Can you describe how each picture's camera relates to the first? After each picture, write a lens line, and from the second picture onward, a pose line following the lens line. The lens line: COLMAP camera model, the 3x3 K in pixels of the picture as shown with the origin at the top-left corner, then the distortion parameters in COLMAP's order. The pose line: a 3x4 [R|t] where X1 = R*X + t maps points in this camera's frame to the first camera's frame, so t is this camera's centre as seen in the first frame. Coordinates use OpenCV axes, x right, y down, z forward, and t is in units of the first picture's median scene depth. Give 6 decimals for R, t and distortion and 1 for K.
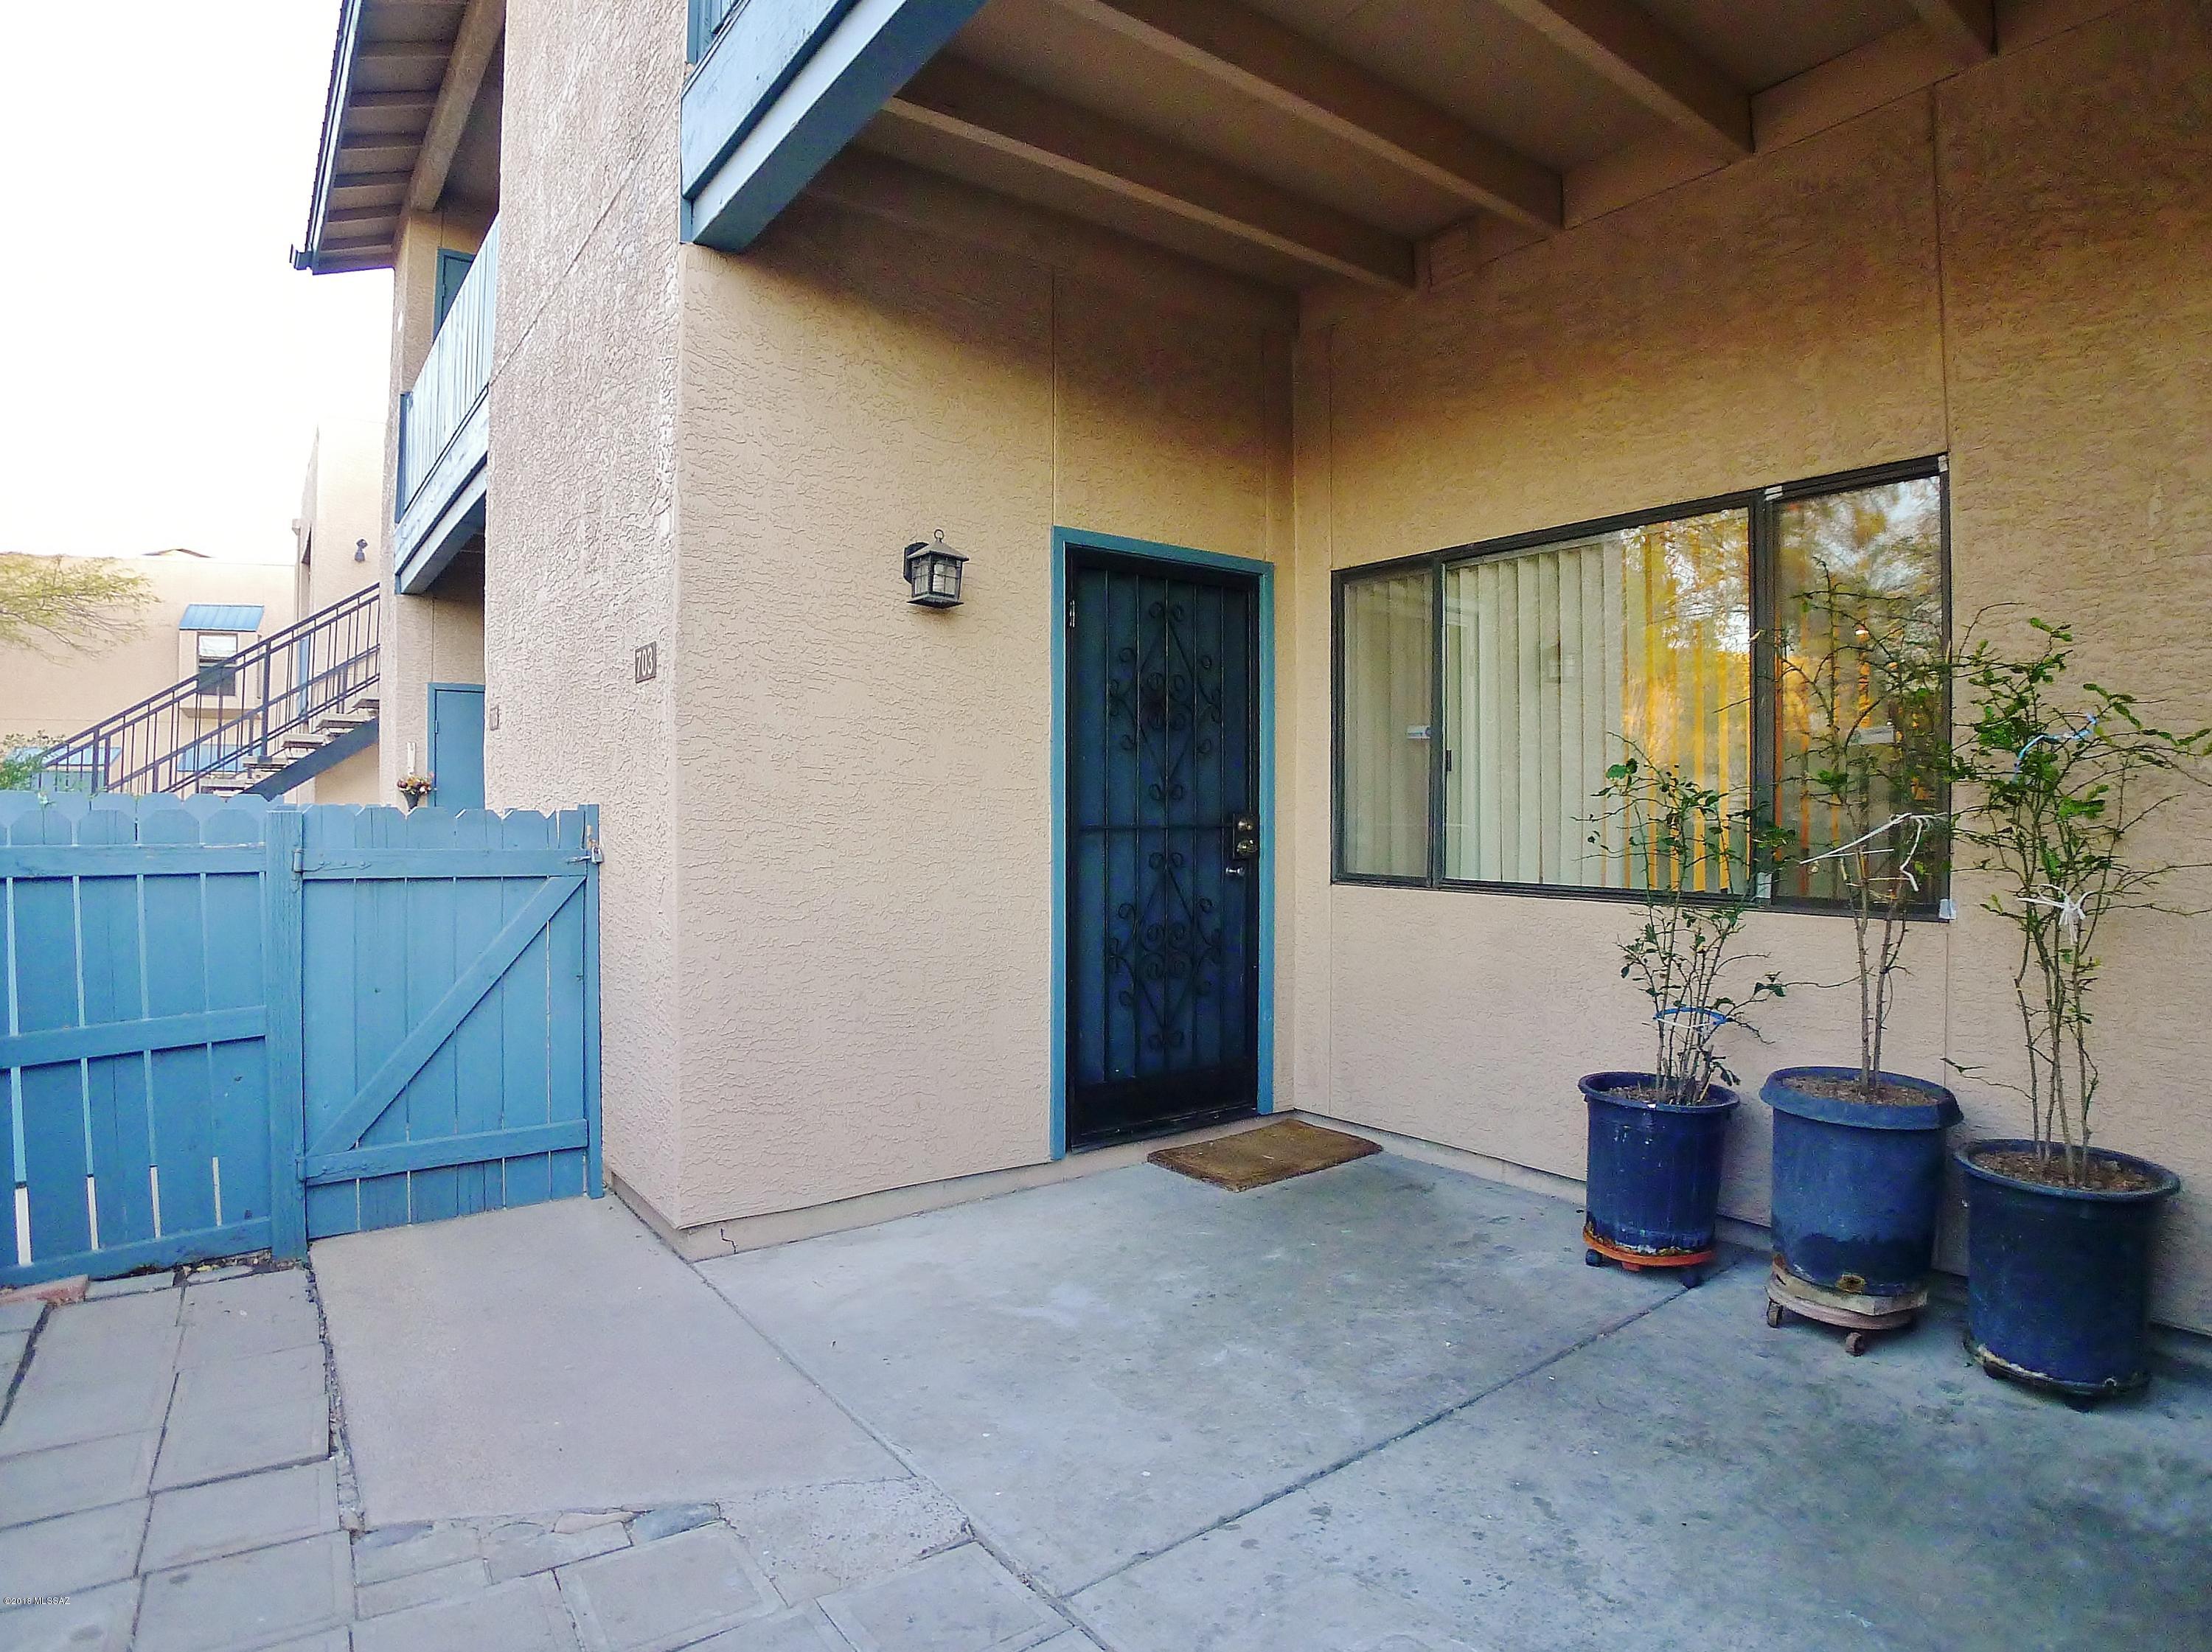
lens RADIAL K [[1212.4, 0, 1106.0], [0, 1212.4, 826.0], [0, 0, 1]] dist [-0.079985, 0.000675]
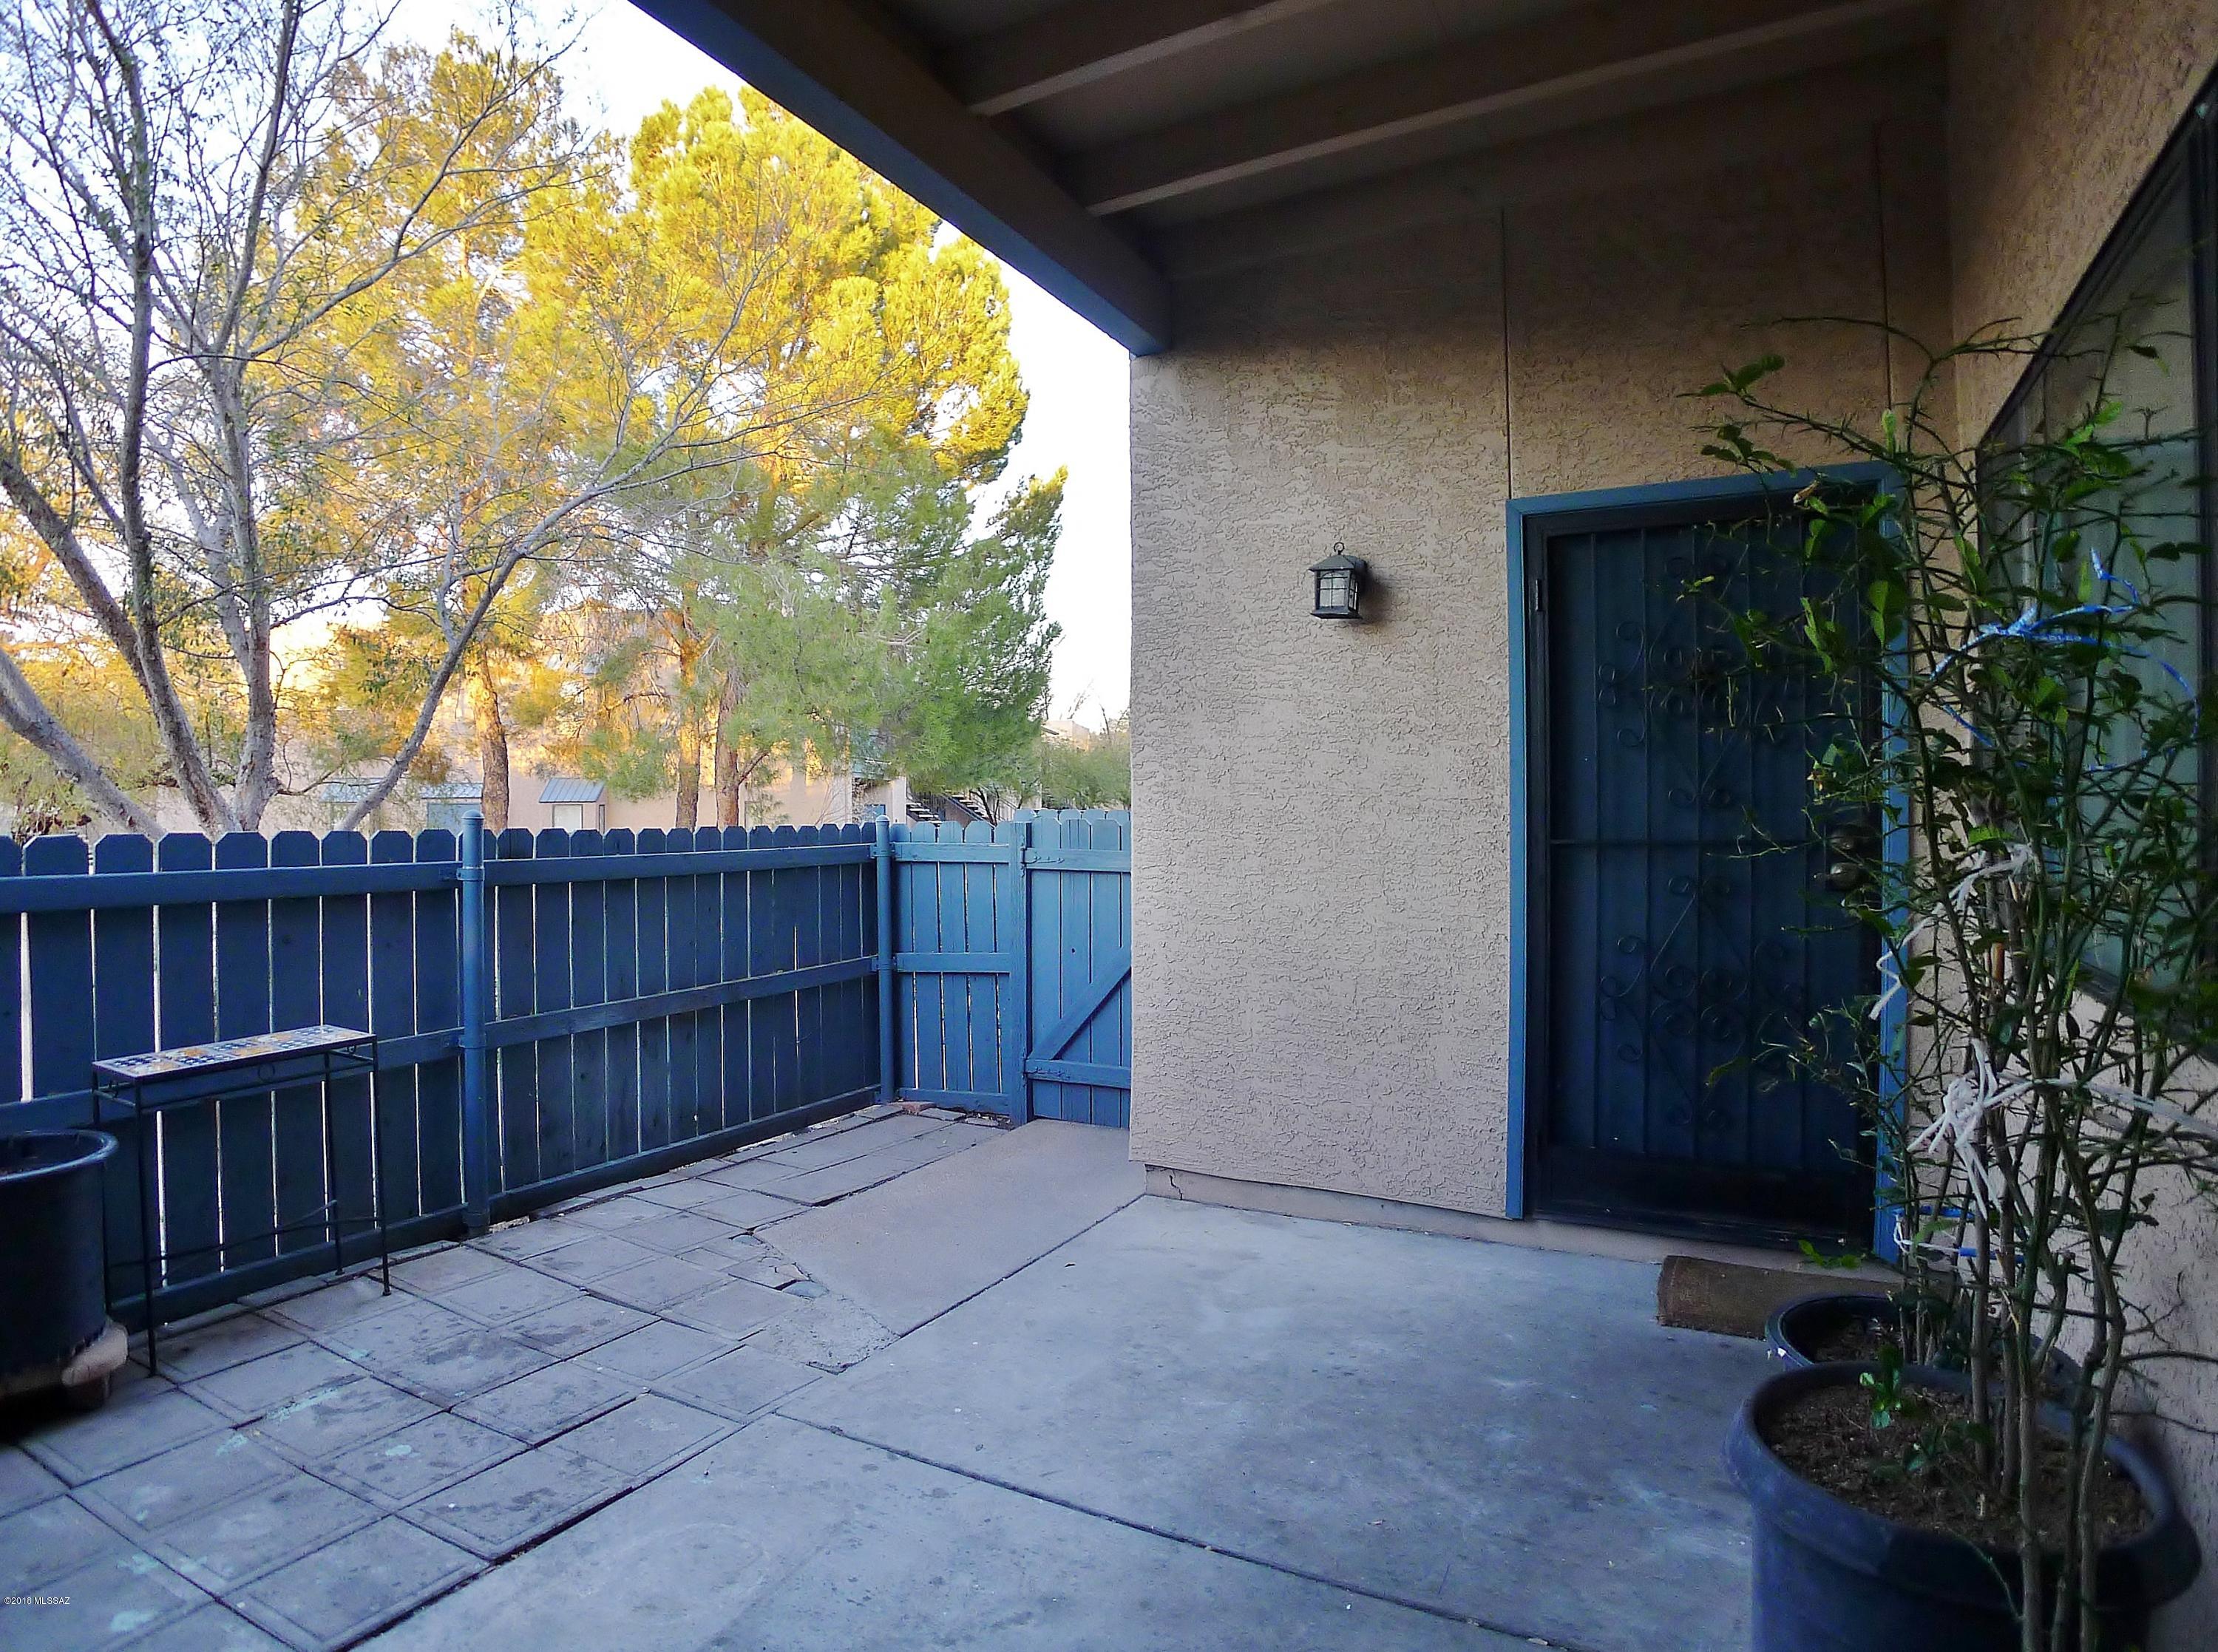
lens RADIAL K [[1244.0, 0, 1109.0], [0, 1244.0, 826.0], [0, 0, 1]] dist [-0.079827, 0.000439]
pose [[0.423943, 0.006121, -0.905668, 0.729809], [-0.011074, 0.999937, 0.001575, -0.009146], [0.905621, 0.009361, 0.423984, 0.402422]]
